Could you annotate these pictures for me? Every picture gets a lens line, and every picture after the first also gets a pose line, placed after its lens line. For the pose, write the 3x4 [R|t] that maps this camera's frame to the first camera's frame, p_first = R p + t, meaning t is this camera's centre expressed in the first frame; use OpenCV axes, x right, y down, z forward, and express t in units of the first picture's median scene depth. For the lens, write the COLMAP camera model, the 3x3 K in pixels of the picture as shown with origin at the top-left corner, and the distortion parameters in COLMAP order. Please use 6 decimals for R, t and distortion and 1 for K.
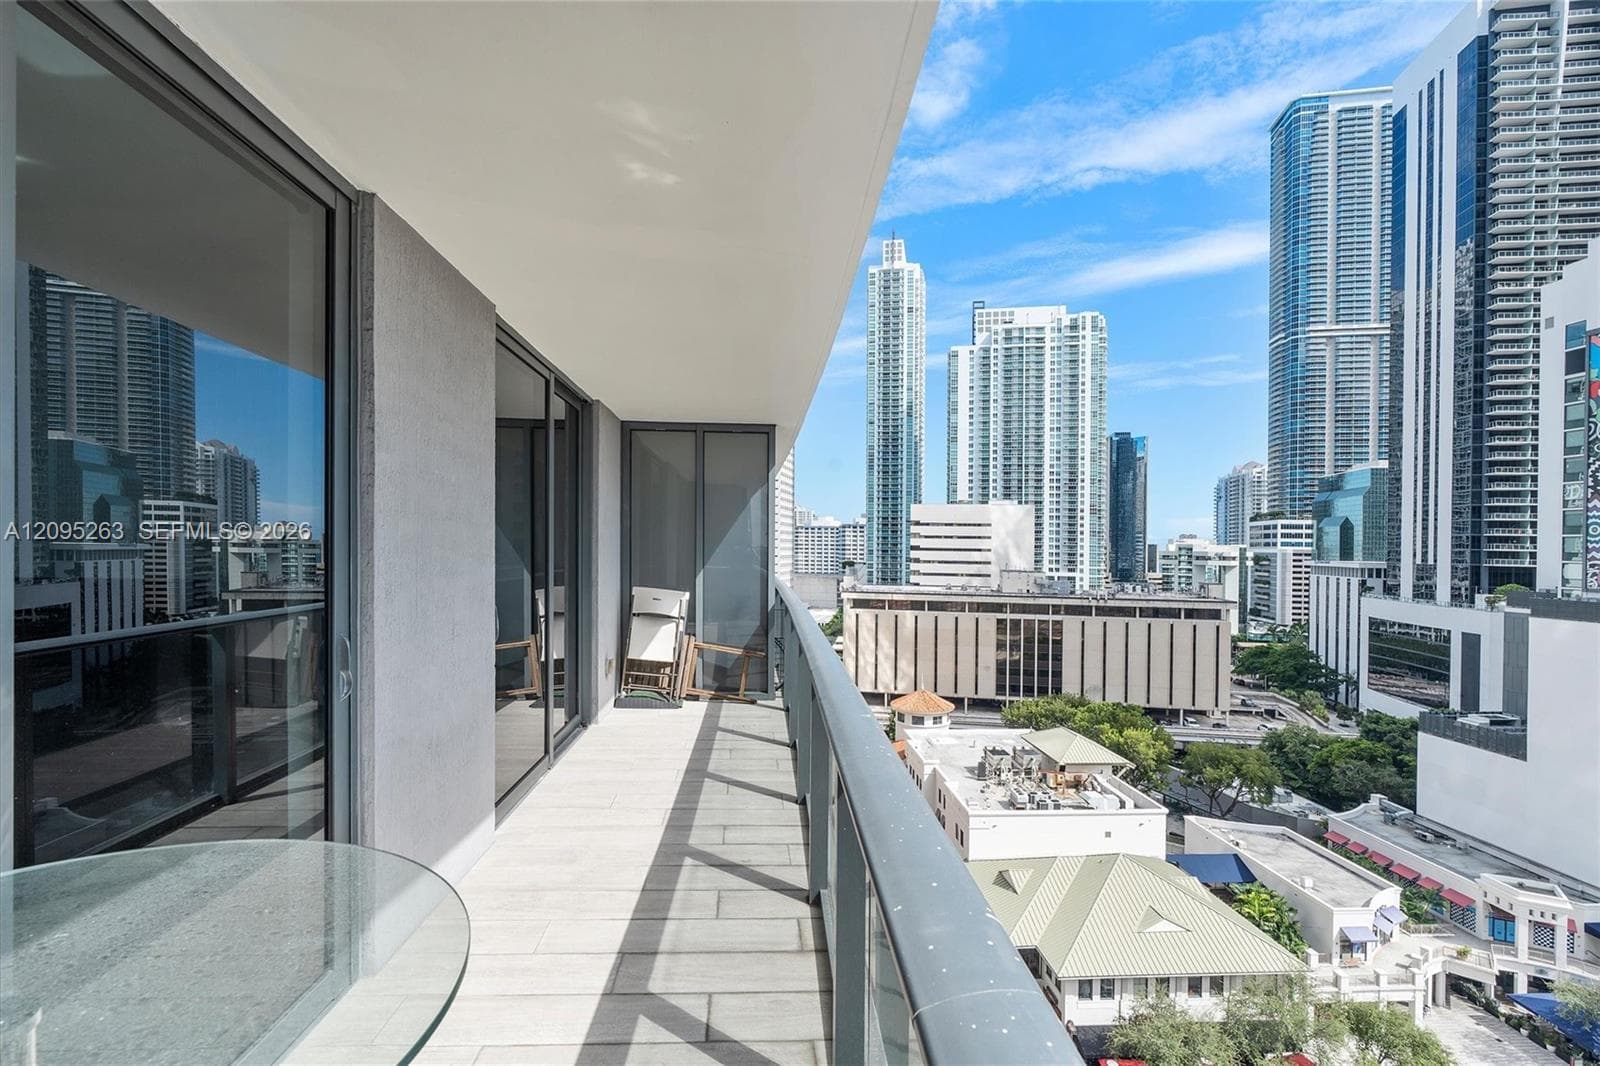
lens RADIAL K [[732.3, 0, 795.3], [0, 732.3, 538.5], [0, 0, 1]] dist [-0.011599, 0.004344]
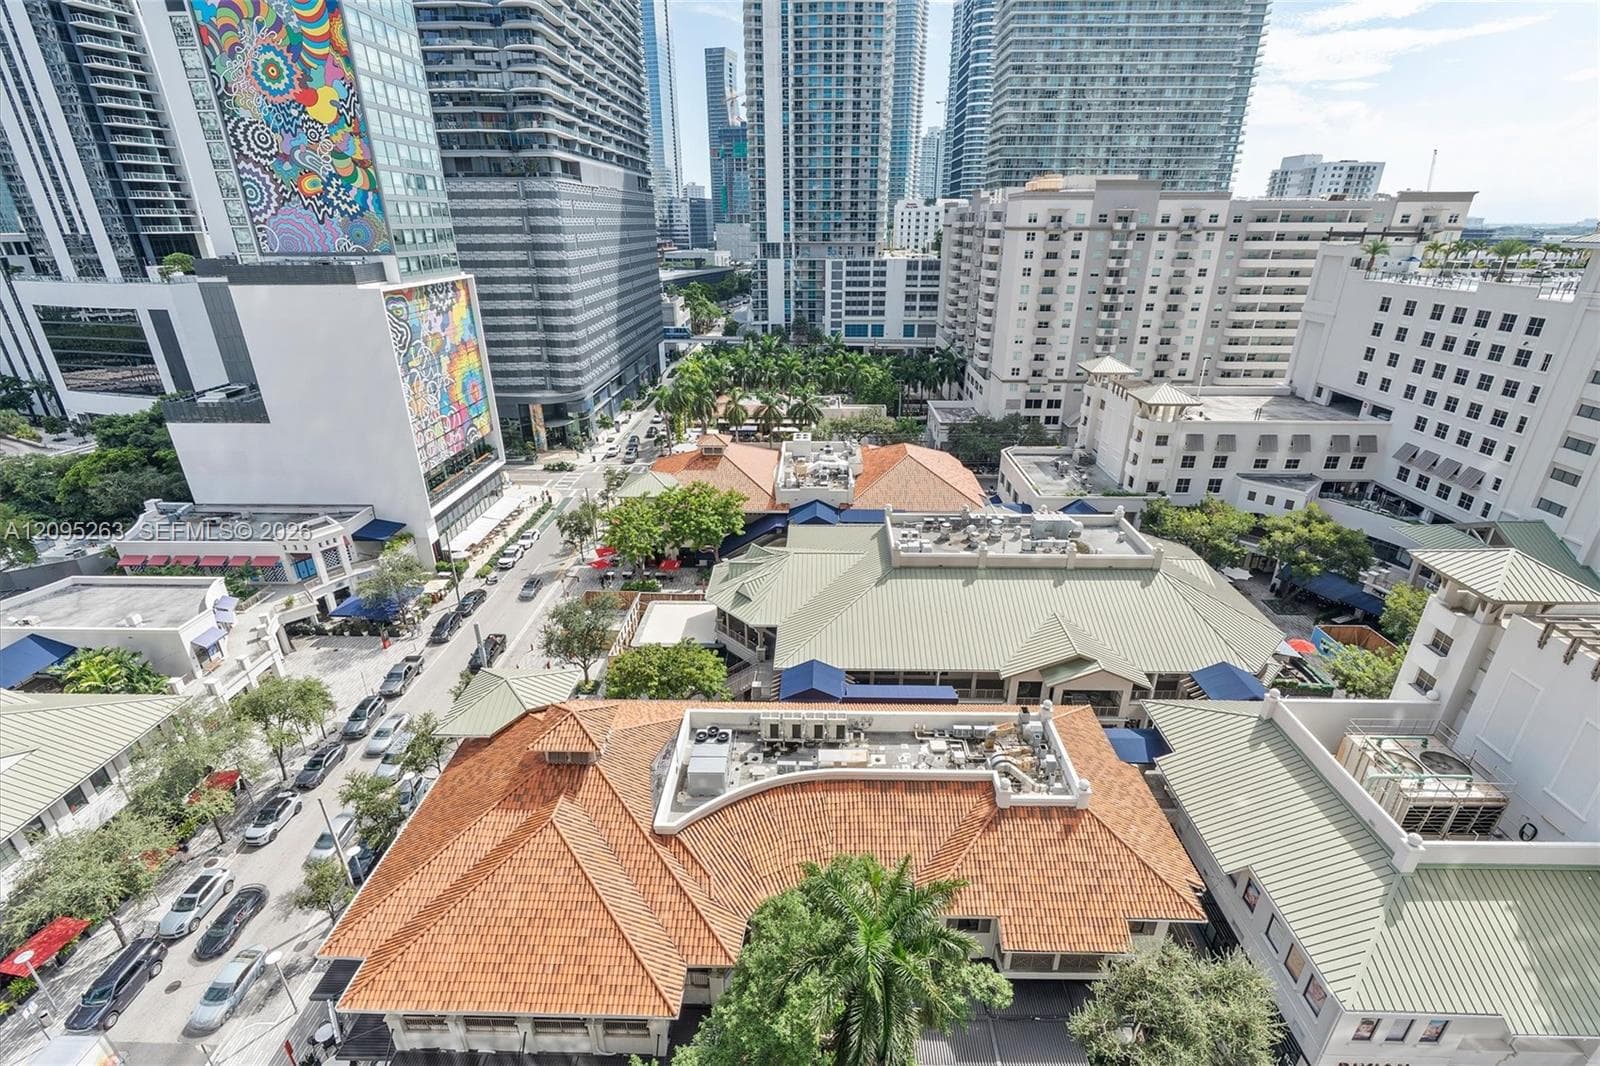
lens RADIAL K [[732.3, 0, 800.8], [0, 732.3, 532.8], [0, 0, 1]] dist [-0.011599, 0.004344]
pose [[0.080220, -0.405564, 0.910540, -0.005475], [-0.006693, 0.913244, 0.407358, 0.002906], [-0.996755, -0.038772, 0.070546, 0.108742]]
